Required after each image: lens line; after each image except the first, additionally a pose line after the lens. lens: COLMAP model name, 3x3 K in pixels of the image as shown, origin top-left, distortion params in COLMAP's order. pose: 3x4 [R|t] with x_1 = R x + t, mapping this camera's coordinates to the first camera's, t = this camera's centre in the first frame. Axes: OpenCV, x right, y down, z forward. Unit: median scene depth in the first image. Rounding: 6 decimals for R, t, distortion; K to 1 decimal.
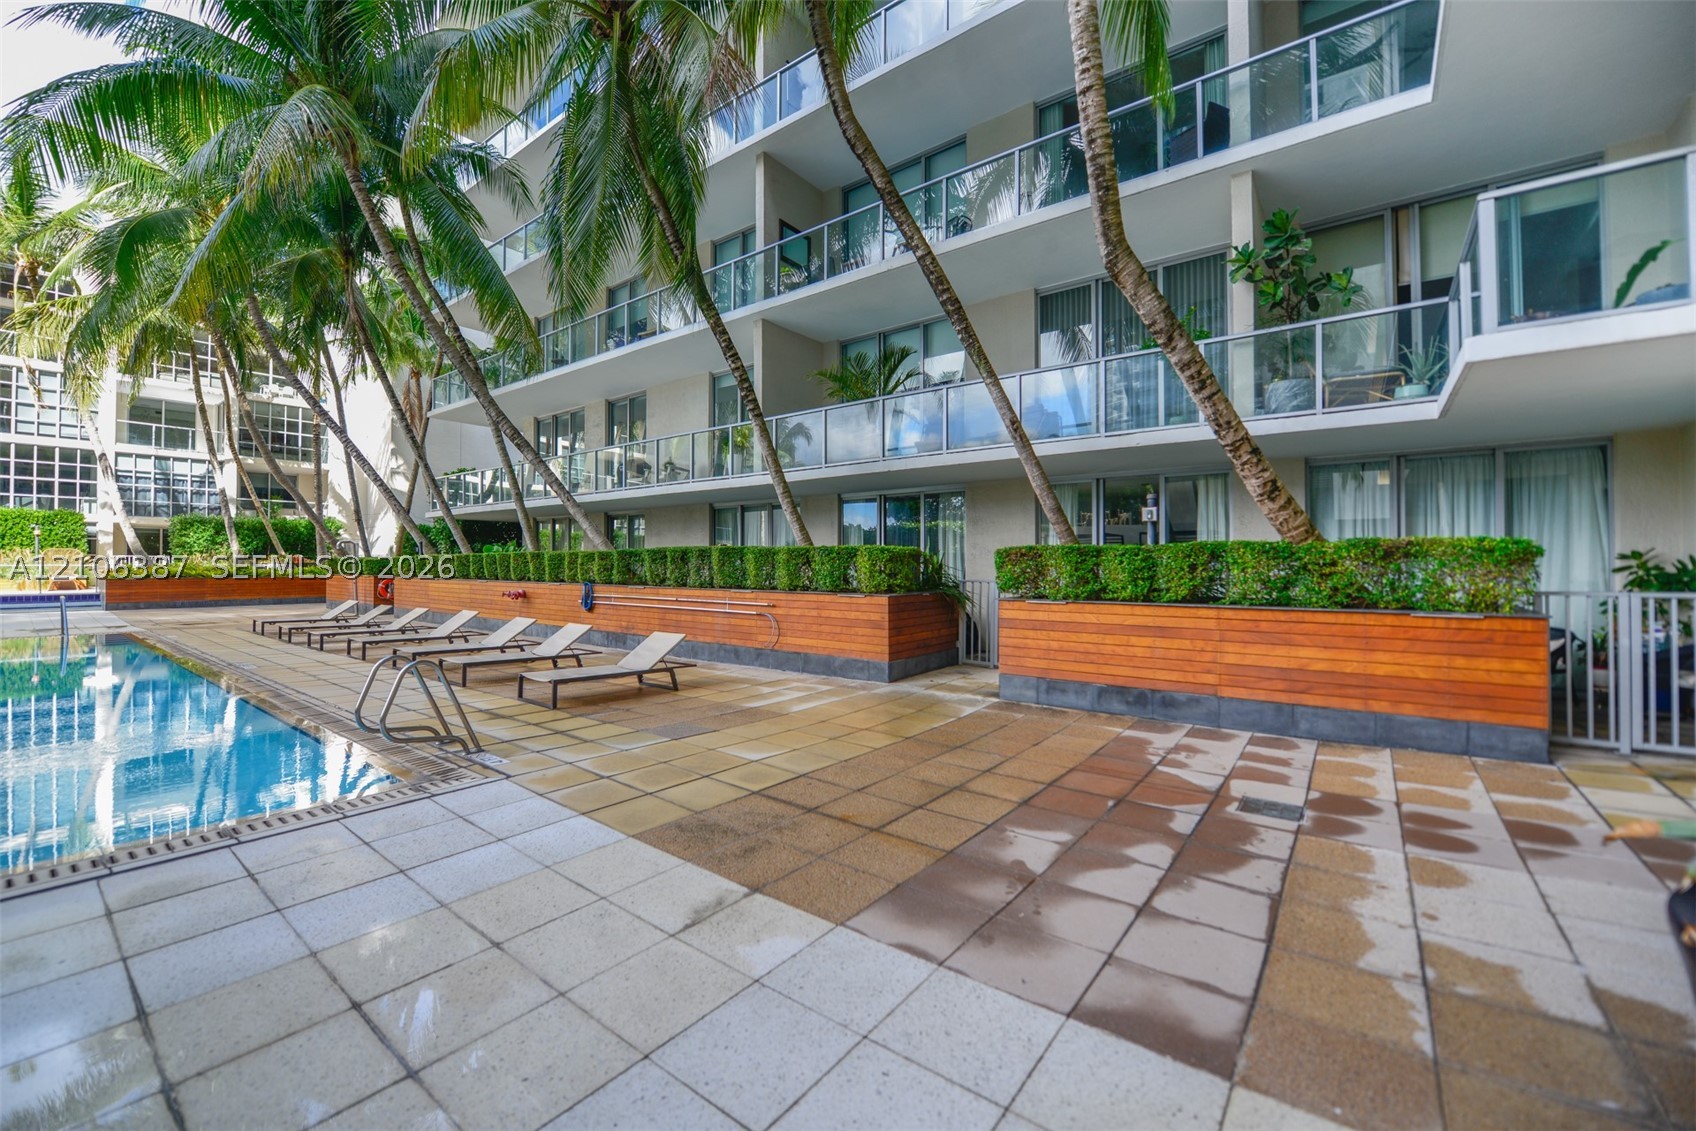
lens RADIAL K [[673.1, 0, 838.2], [0, 673.1, 560.1], [0, 0, 1]] dist [-0.000407, -0.001174]
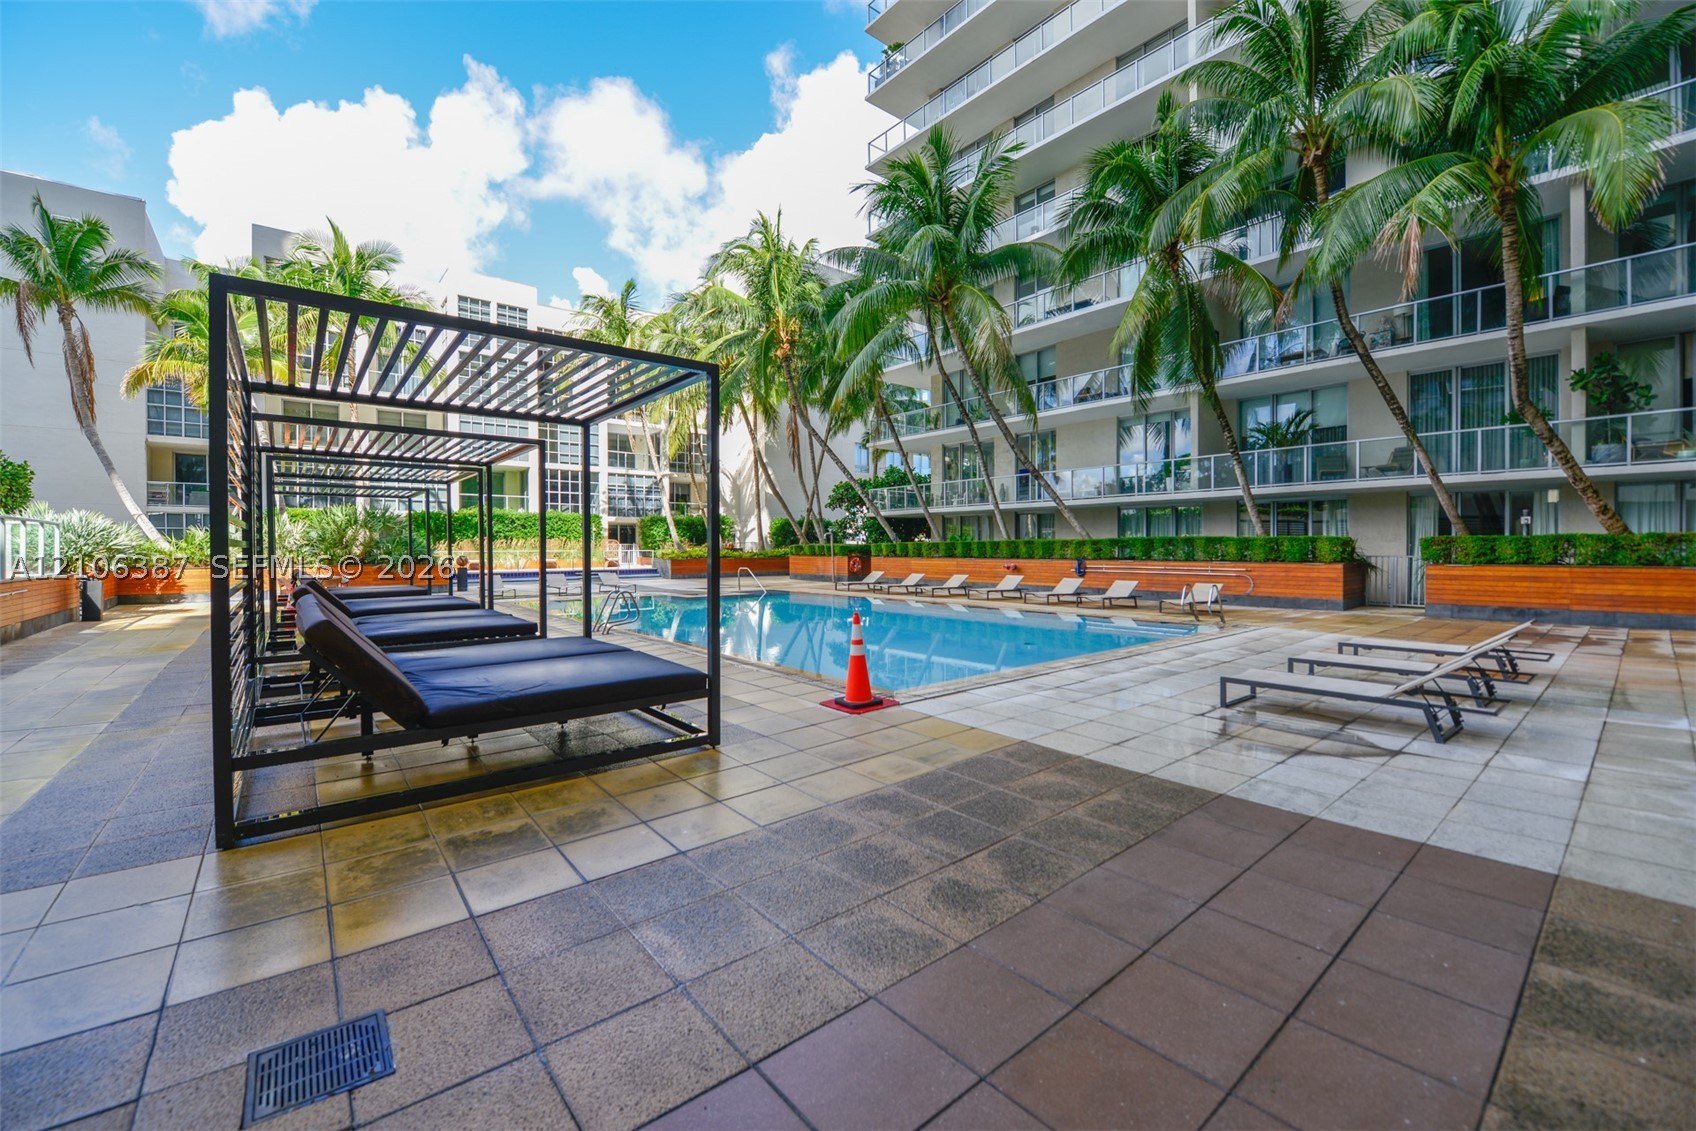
lens RADIAL K [[678.8, 0, 839.8], [0, 678.8, 561.6], [0, 0, 1]] dist [-0.012480, -0.000471]
pose [[0.974415, 0.007263, -0.224638, -0.965294], [-0.003936, 0.999876, 0.015253, 0.027605], [0.224720, -0.013979, 0.974323, -1.247871]]
